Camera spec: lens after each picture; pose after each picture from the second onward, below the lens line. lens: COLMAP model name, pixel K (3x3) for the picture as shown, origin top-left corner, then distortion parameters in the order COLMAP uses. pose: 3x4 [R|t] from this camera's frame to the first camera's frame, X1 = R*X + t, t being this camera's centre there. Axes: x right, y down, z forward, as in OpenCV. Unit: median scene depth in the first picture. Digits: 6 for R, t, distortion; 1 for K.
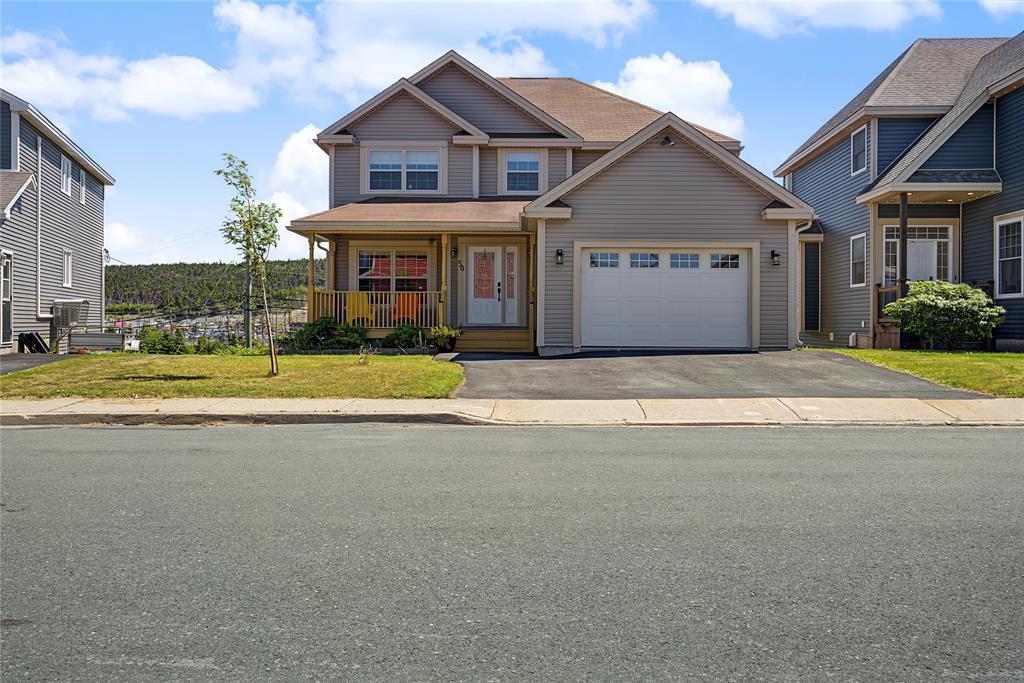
lens RADIAL K [[910.9, 0, 473.9], [0, 910.9, 339.2], [0, 0, 1]] dist [0.008810, 0.011360]
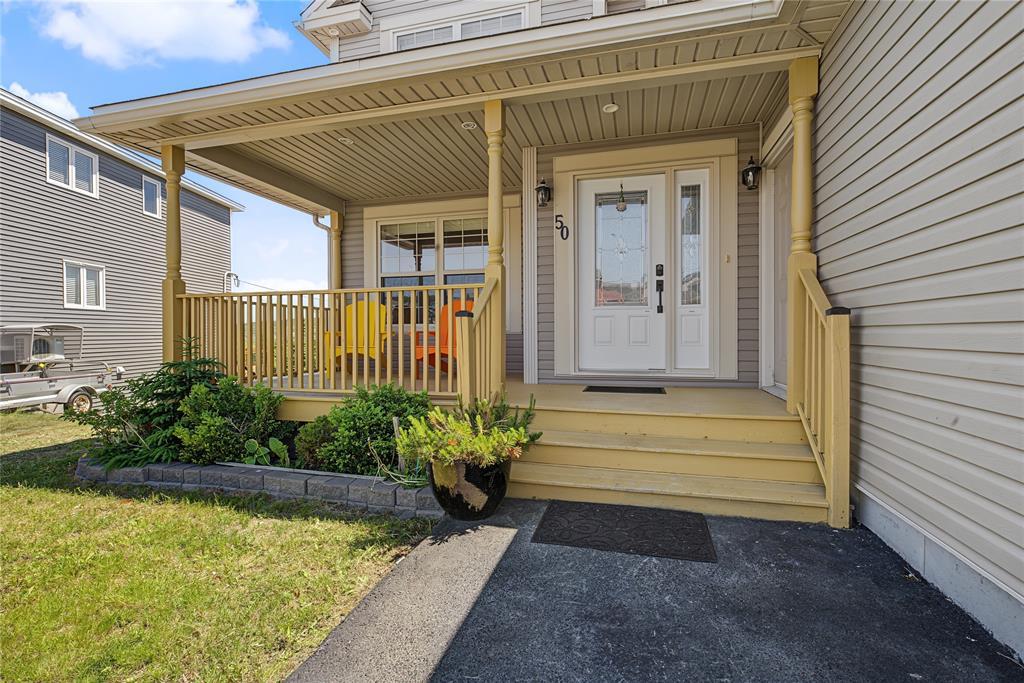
lens RADIAL K [[468.2, 0, 512.0], [0, 468.2, 341.5], [0, 0, 1]] dist [0.000528, 0.000129]
pose [[0.979243, -0.005444, -0.202618, 0.006257], [0.005836, 0.999982, 0.001334, -0.030607], [0.202608, -0.002489, 0.979257, 0.808112]]
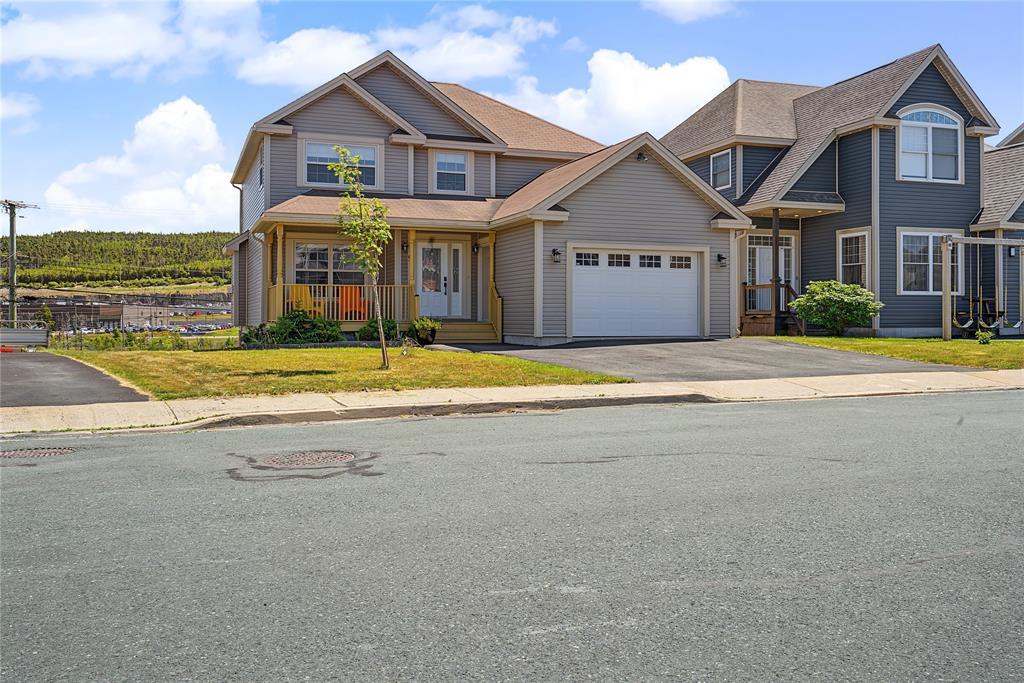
lens RADIAL K [[910.9, 0, 473.9], [0, 910.9, 339.2], [0, 0, 1]] dist [0.008810, 0.011360]
pose [[0.929833, -0.012893, 0.367755, -0.338066], [0.009200, 0.999888, 0.011795, -0.002555], [-0.367866, -0.007584, 0.929848, 0.005919]]
